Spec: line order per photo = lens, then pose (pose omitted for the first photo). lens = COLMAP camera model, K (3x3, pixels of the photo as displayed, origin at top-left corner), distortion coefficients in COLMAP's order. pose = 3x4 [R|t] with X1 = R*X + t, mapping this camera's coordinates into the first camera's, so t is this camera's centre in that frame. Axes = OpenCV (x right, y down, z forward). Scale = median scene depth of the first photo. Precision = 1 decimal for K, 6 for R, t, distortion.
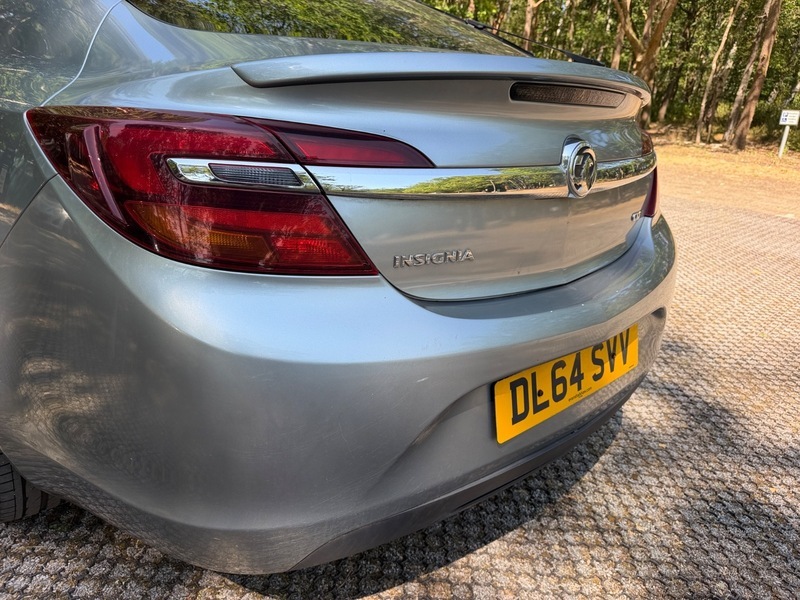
lens RADIAL K [[559.8, 0, 398.8], [0, 559.8, 301.4], [0, 0, 1]] dist [0.018536, -0.026098]
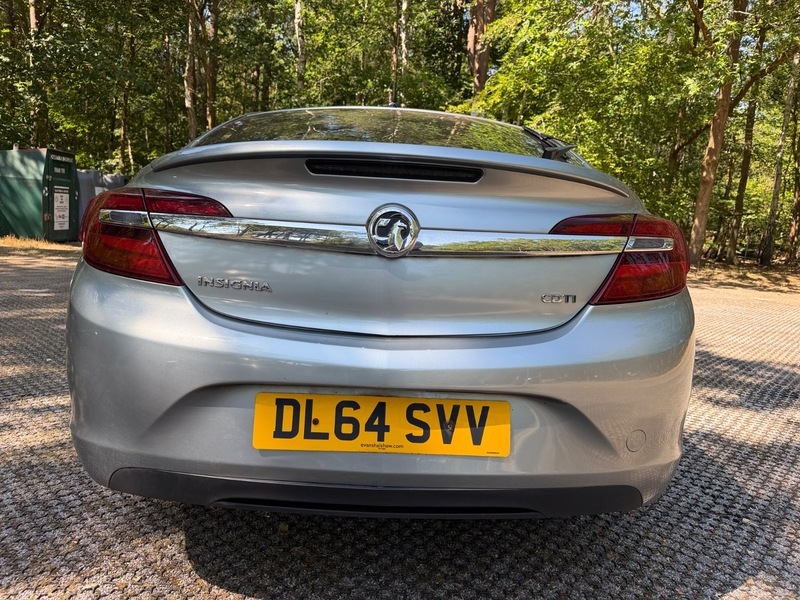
lens RADIAL K [[559.8, 0, 406.1], [0, 559.8, 301.9], [0, 0, 1]] dist [0.018536, -0.026098]
pose [[0.764700, 0.051242, -0.642346, 1.075179], [-0.225600, 0.955035, -0.192386, 0.111282], [0.603605, 0.292030, 0.741875, 0.228517]]
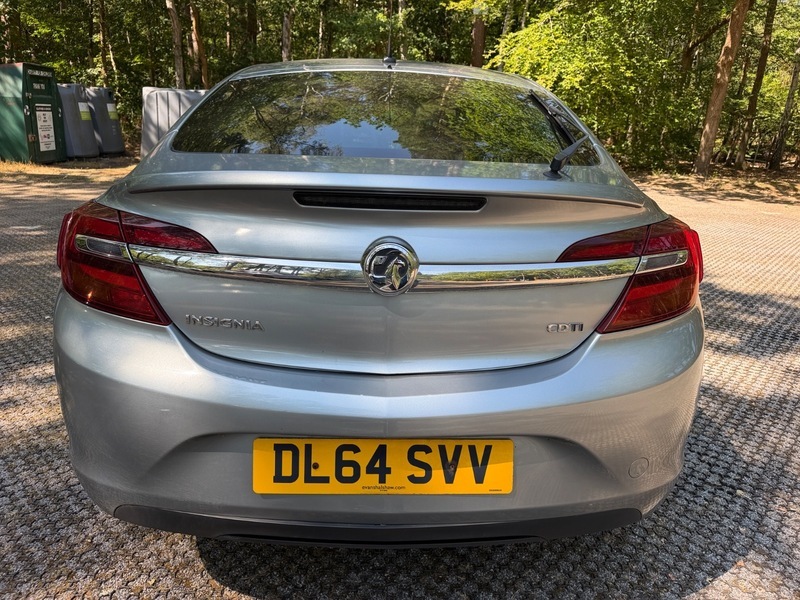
lens RADIAL K [[559.8, 0, 410.3], [0, 559.8, 296.7], [0, 0, 1]] dist [0.018536, -0.026098]
pose [[0.768588, 0.138862, -0.624492, 1.019122], [-0.208688, 0.977182, -0.039556, -0.149251], [0.604749, 0.160727, 0.780029, 0.216540]]
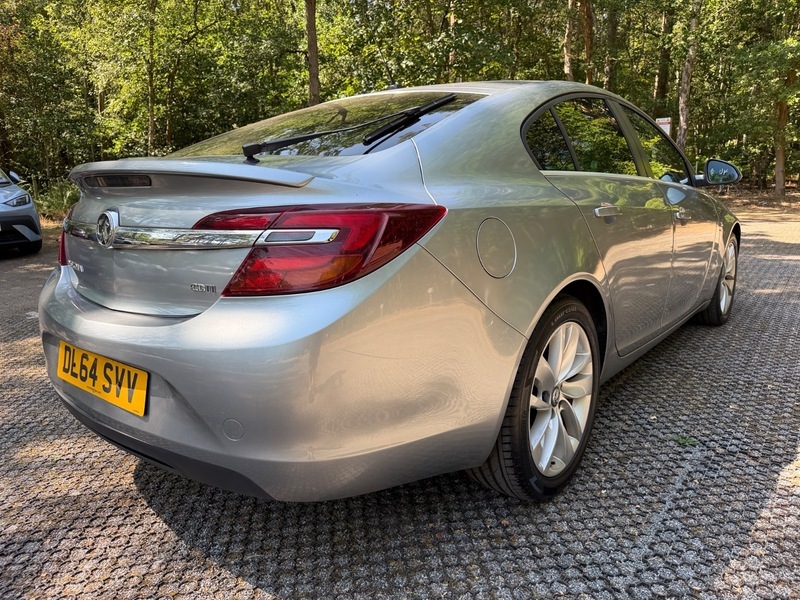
lens RADIAL K [[559.8, 0, 403.4], [0, 559.8, 301.3], [0, 0, 1]] dist [0.018536, -0.026098]
pose [[0.160102, 0.130219, -0.978473, 1.906446], [-0.324155, 0.943223, 0.072488, -0.414409], [0.932358, 0.305572, 0.193223, 1.496835]]
